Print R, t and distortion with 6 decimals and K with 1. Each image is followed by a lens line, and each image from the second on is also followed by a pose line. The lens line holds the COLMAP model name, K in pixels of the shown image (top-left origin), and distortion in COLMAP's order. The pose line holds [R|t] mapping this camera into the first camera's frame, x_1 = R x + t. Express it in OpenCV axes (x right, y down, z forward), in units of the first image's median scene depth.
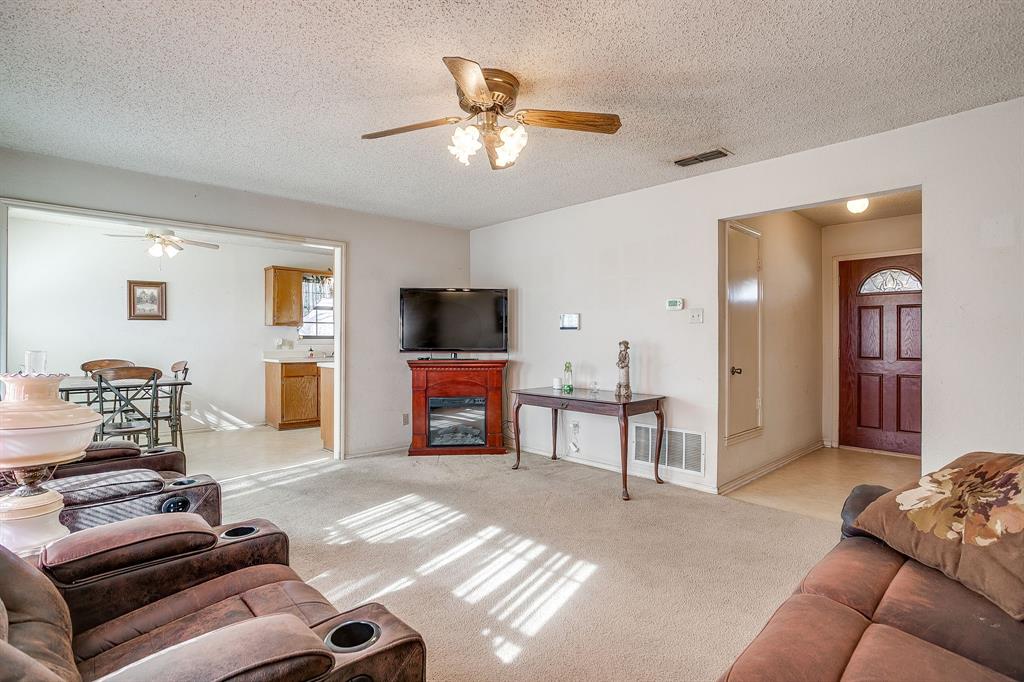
lens RADIAL K [[507.9, 0, 515.7], [0, 507.9, 334.1], [0, 0, 1]] dist [-0.033092, 0.000051]
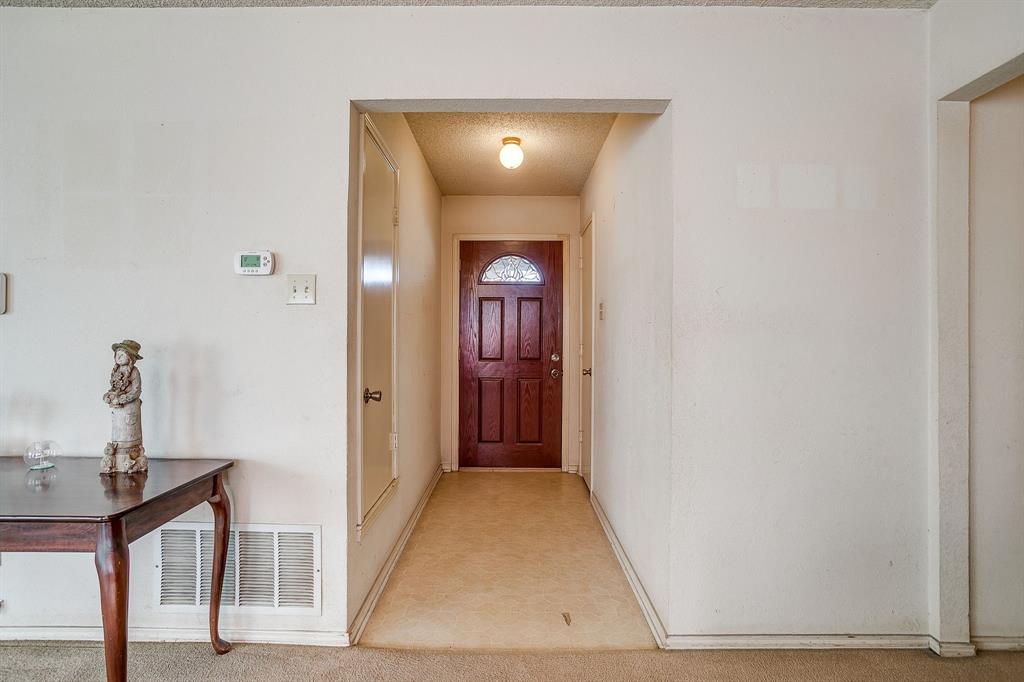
lens RADIAL K [[507.2, 0, 506.0], [0, 507.2, 335.2], [0, 0, 1]] dist [-0.075164, 0.044092]
pose [[0.687707, 0.002735, 0.725983, 0.134633], [-0.008845, 0.999950, 0.004611, 0.004067], [-0.725934, -0.009592, 0.687697, 0.496948]]
